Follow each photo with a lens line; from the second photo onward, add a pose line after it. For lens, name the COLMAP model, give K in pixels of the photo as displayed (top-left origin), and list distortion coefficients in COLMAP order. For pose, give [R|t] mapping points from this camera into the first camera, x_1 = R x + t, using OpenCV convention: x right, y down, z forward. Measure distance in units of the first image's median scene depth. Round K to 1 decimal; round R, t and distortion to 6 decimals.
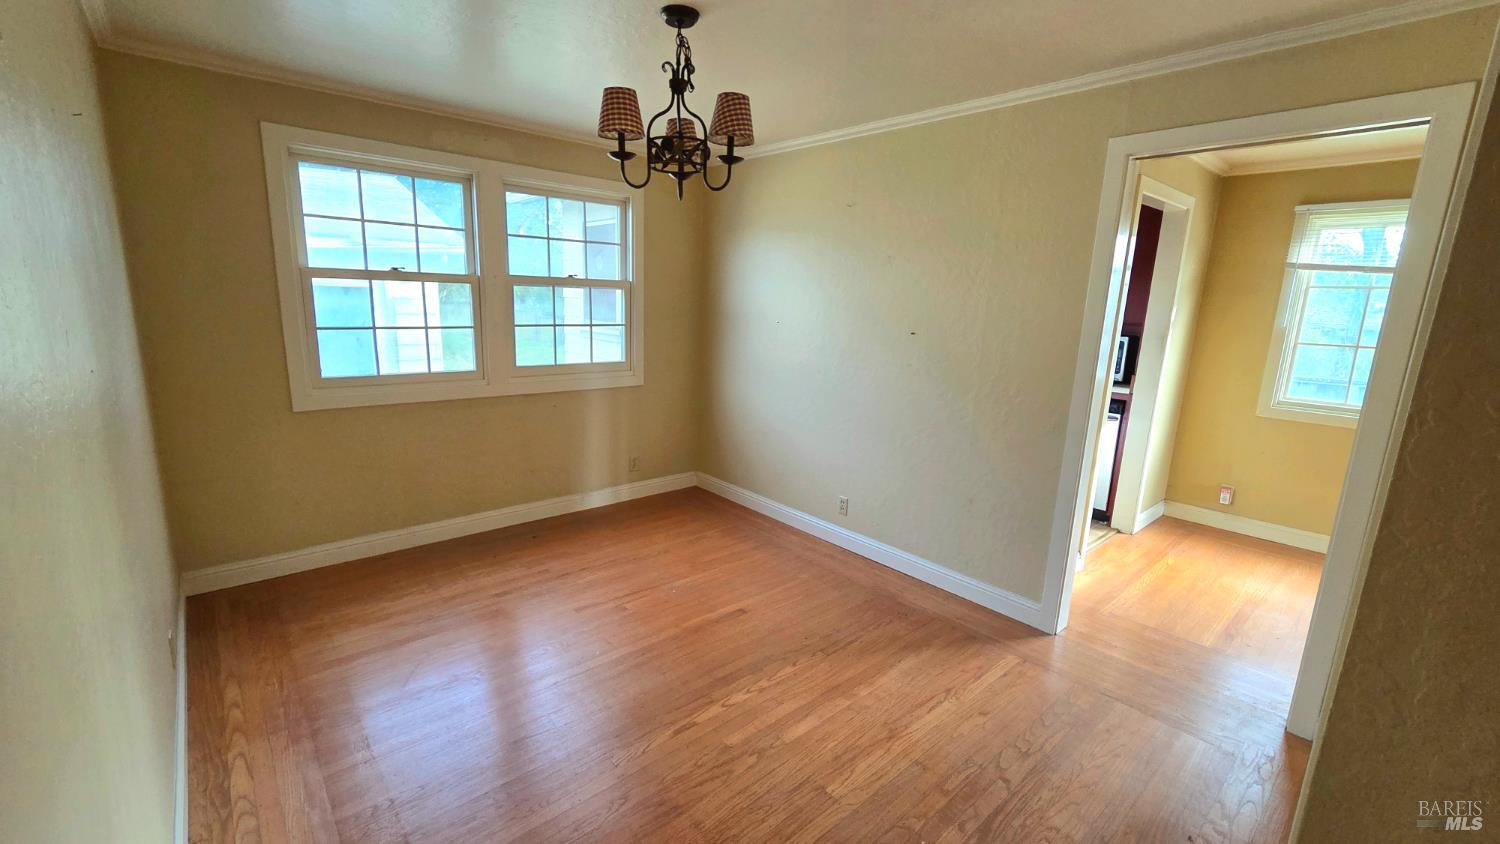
lens RADIAL K [[616.4, 0, 743.8], [0, 616.4, 423.7], [0, 0, 1]] dist [0.000195, -0.000109]
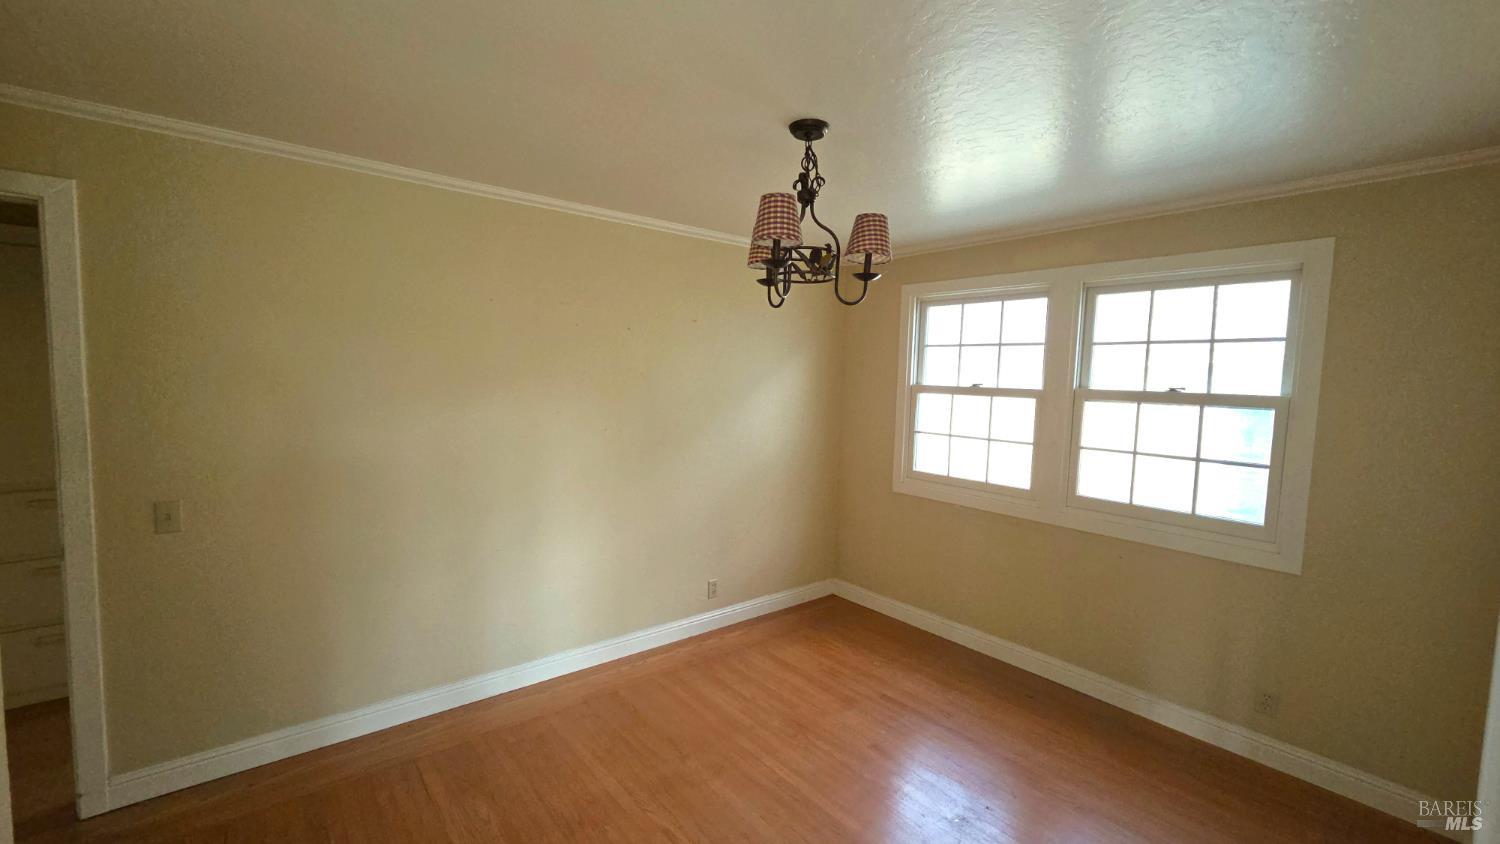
lens RADIAL K [[616.4, 0, 743.8], [0, 616.4, 423.7], [0, 0, 1]] dist [0.000195, -0.000109]
pose [[-0.039789, 0.047455, -0.998081, 0.530642], [-0.228506, 0.971969, 0.055323, -0.142915], [0.972729, 0.230268, -0.027830, 0.613777]]
